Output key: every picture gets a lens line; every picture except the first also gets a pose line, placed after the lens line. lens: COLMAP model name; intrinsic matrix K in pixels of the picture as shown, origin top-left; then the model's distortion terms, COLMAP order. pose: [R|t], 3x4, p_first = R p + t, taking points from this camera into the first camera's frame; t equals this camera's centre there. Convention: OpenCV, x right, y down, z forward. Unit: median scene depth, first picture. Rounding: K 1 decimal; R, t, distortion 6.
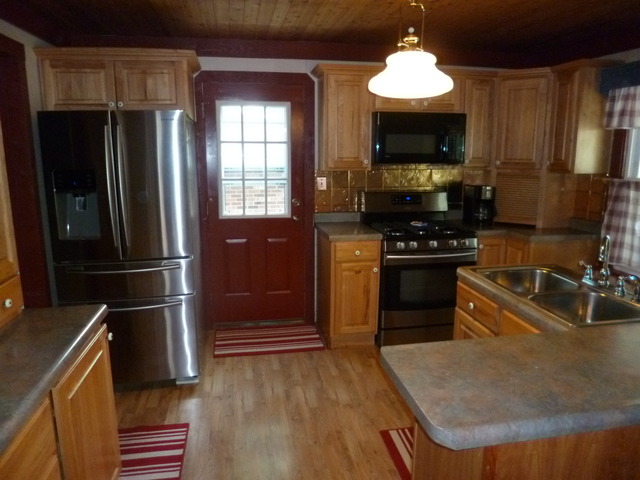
lens RADIAL K [[456.4, 0, 319.2], [0, 456.4, 236.9], [0, 0, 1]] dist [-0.038223, -0.000569]
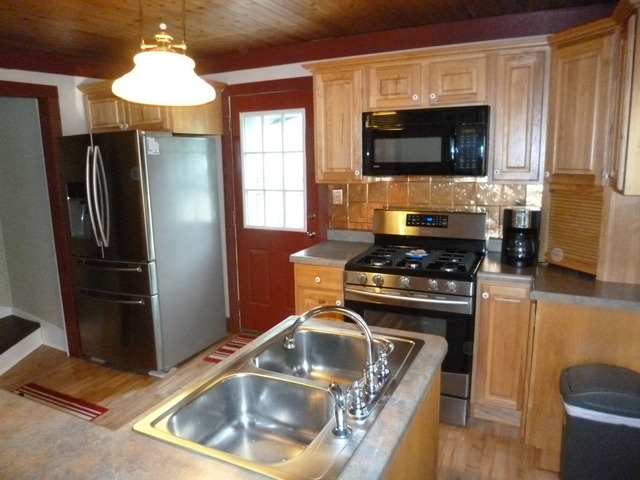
lens RADIAL K [[456.4, 0, 317.4], [0, 456.4, 238.8], [0, 0, 1]] dist [-0.038223, -0.000569]
pose [[0.804676, 0.086820, -0.587332, 0.536387], [-0.084786, 0.995915, 0.031055, -0.063775], [0.587629, 0.024809, 0.808750, 0.278890]]
